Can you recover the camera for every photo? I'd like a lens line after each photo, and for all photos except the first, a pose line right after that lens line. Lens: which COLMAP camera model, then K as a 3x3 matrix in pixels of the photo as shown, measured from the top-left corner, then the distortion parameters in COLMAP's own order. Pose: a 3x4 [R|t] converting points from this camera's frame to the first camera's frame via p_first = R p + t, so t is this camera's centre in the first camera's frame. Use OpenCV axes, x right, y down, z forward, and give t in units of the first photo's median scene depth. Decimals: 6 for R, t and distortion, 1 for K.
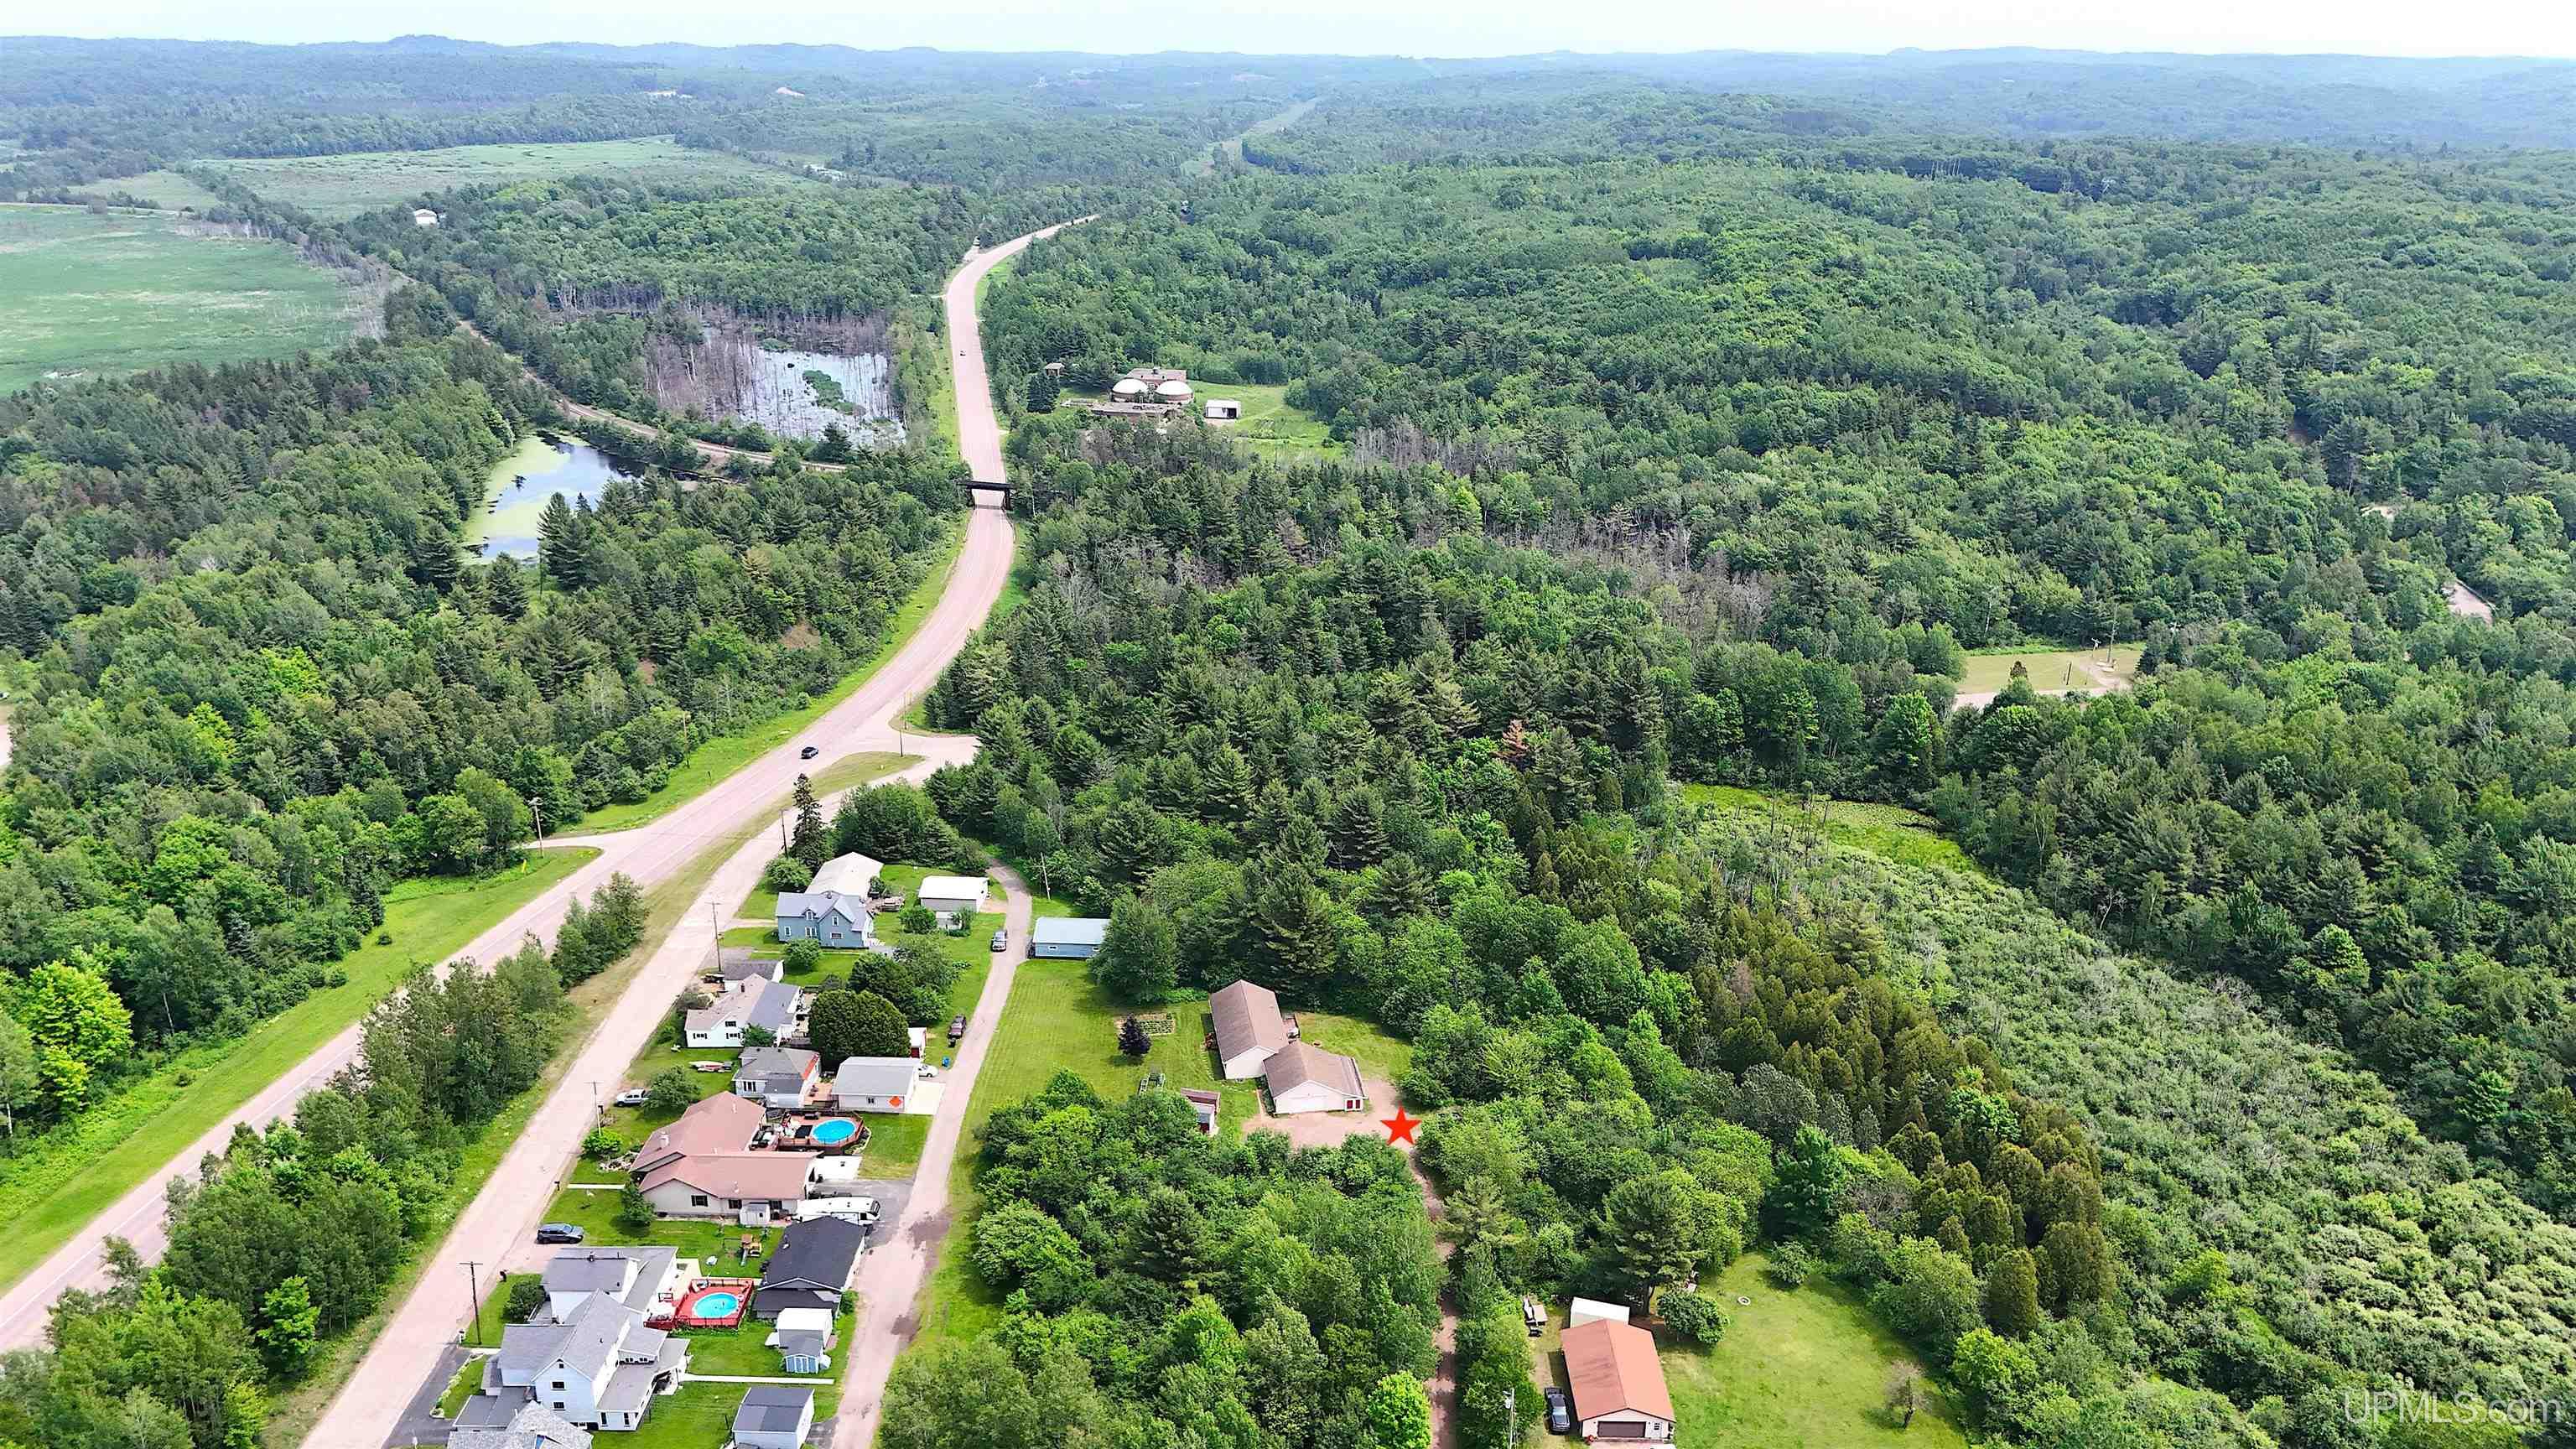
lens RADIAL K [[1892.8, 0, 1299.0], [0, 1892.8, 718.4], [0, 0, 1]] dist [0.085145, -0.085096]
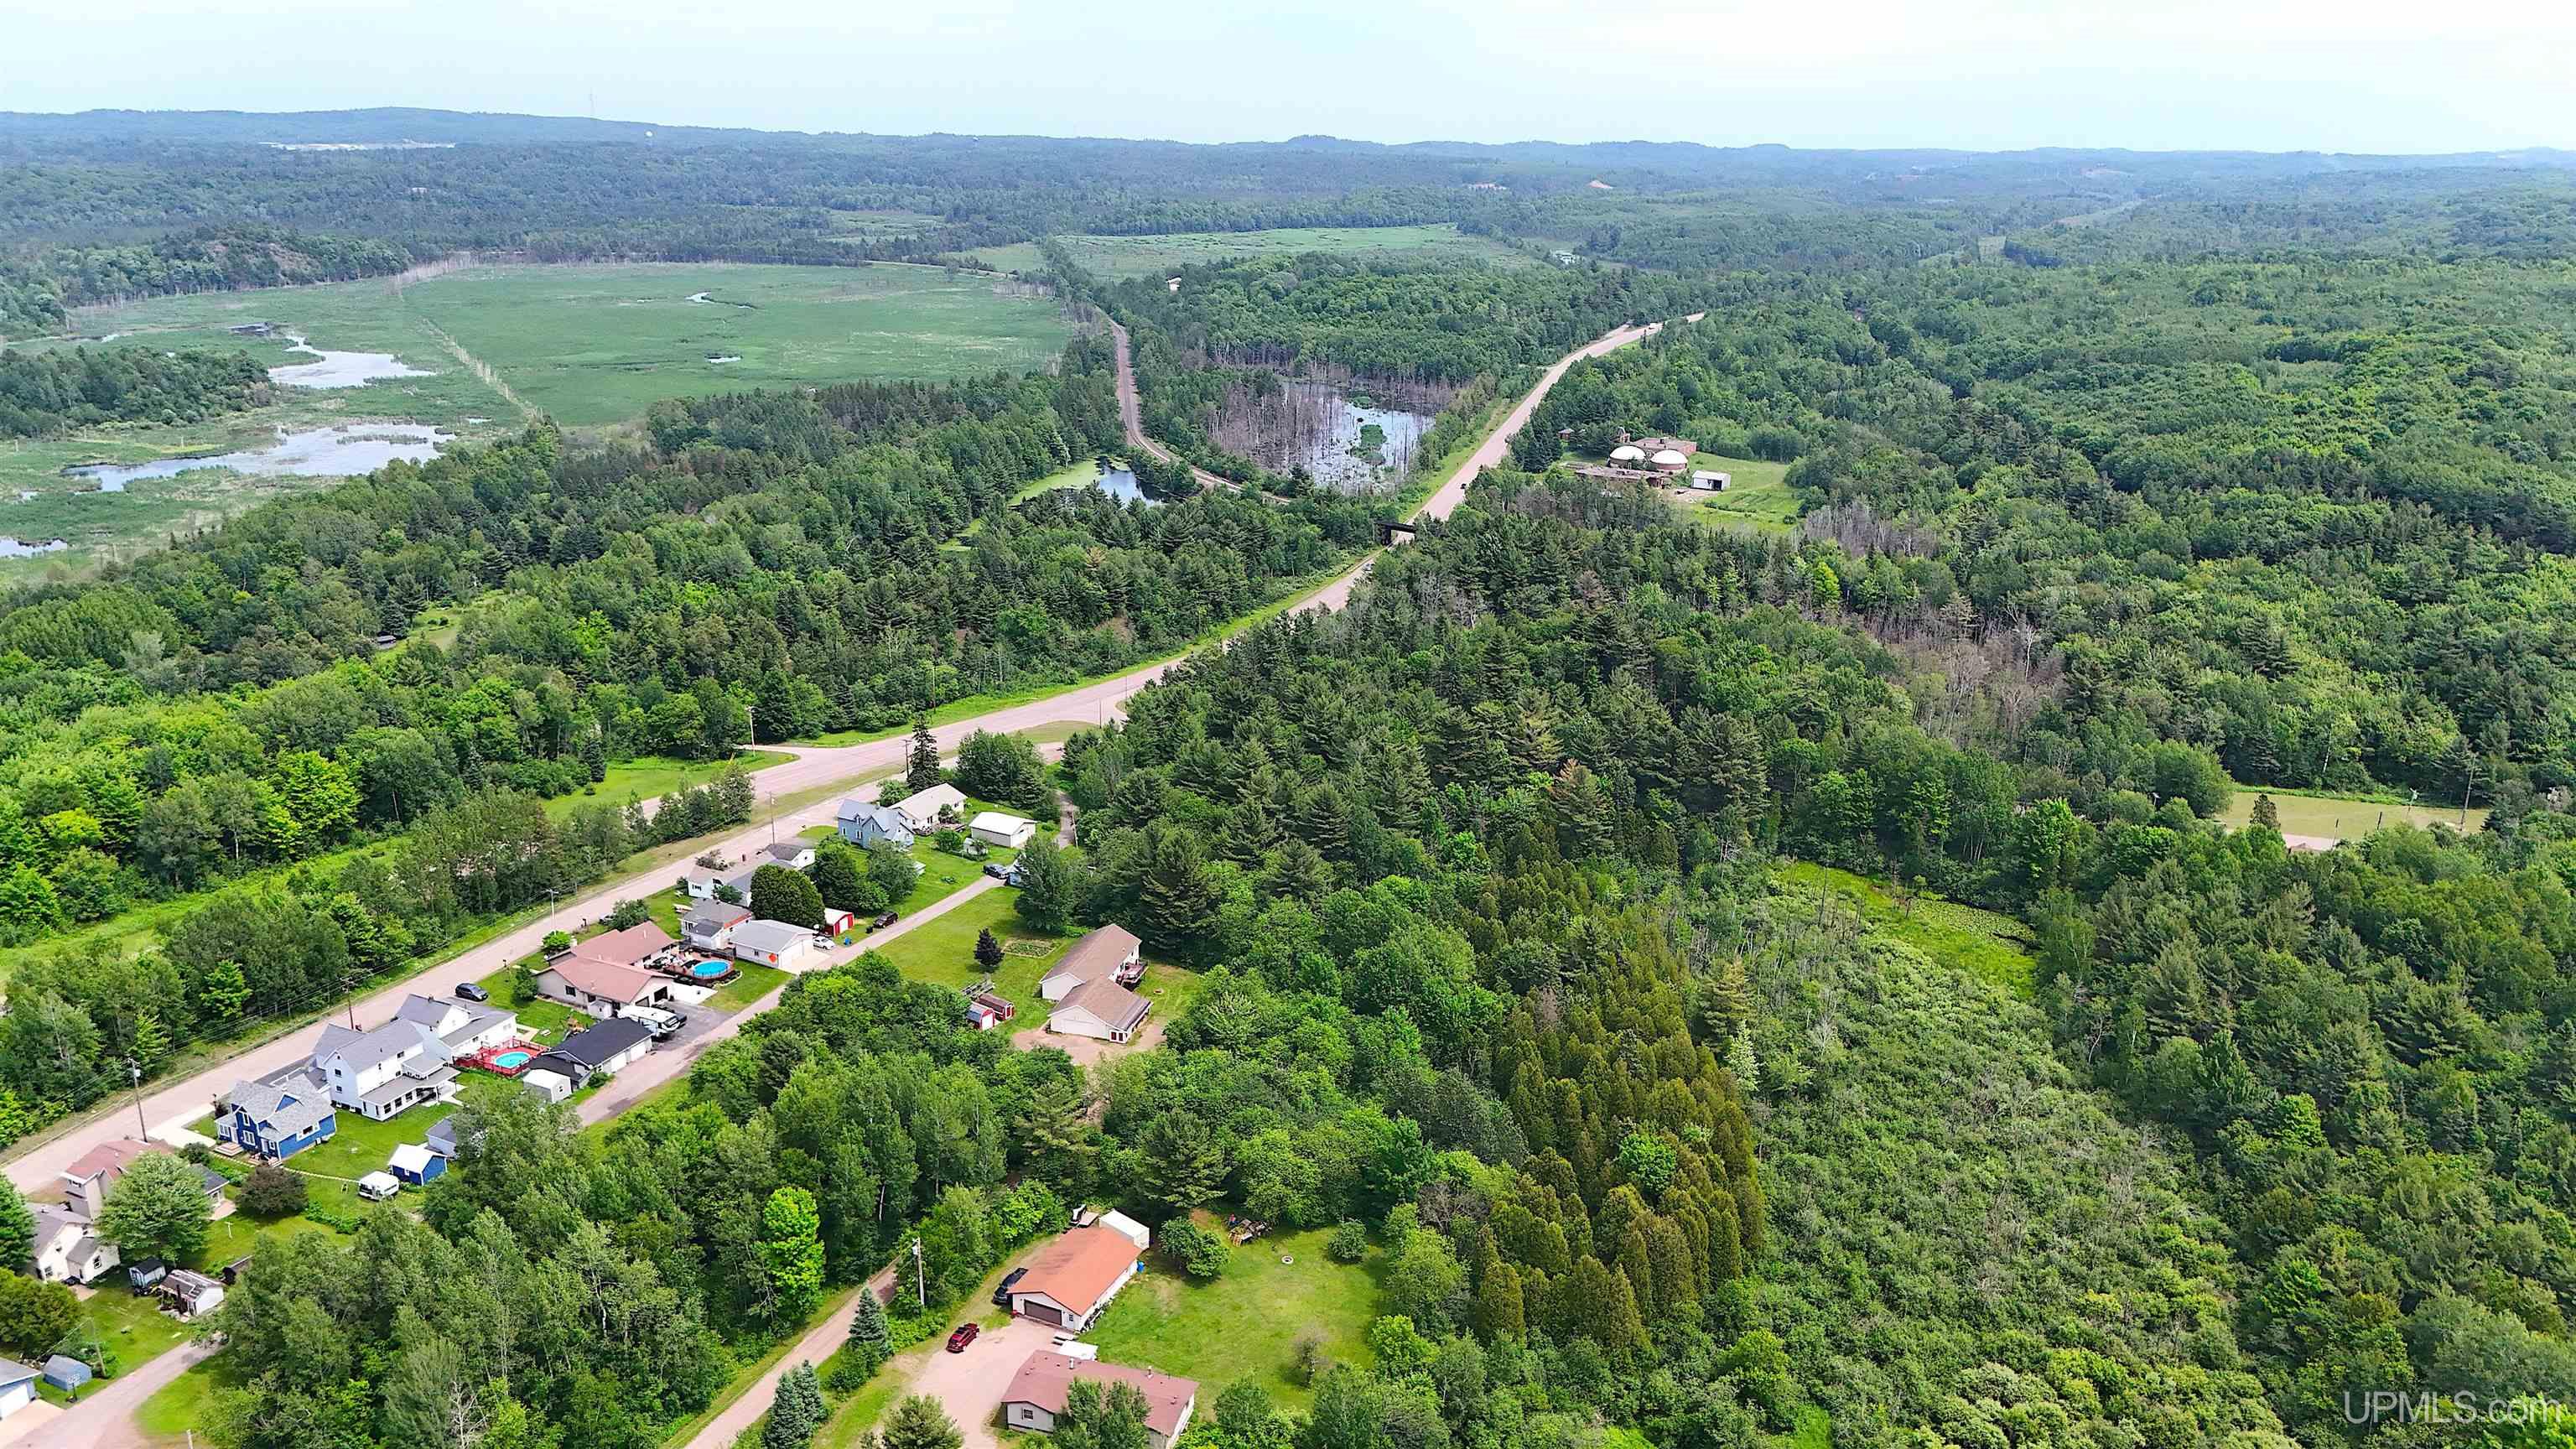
lens RADIAL K [[1892.8, 0, 1299.0], [0, 1892.8, 718.4], [0, 0, 1]] dist [0.085145, -0.085096]
pose [[0.908224, 0.126669, -0.398853, 0.351645], [-0.145028, 0.989297, -0.016056, 0.015369], [0.392551, 0.072427, 0.916874, 0.014151]]
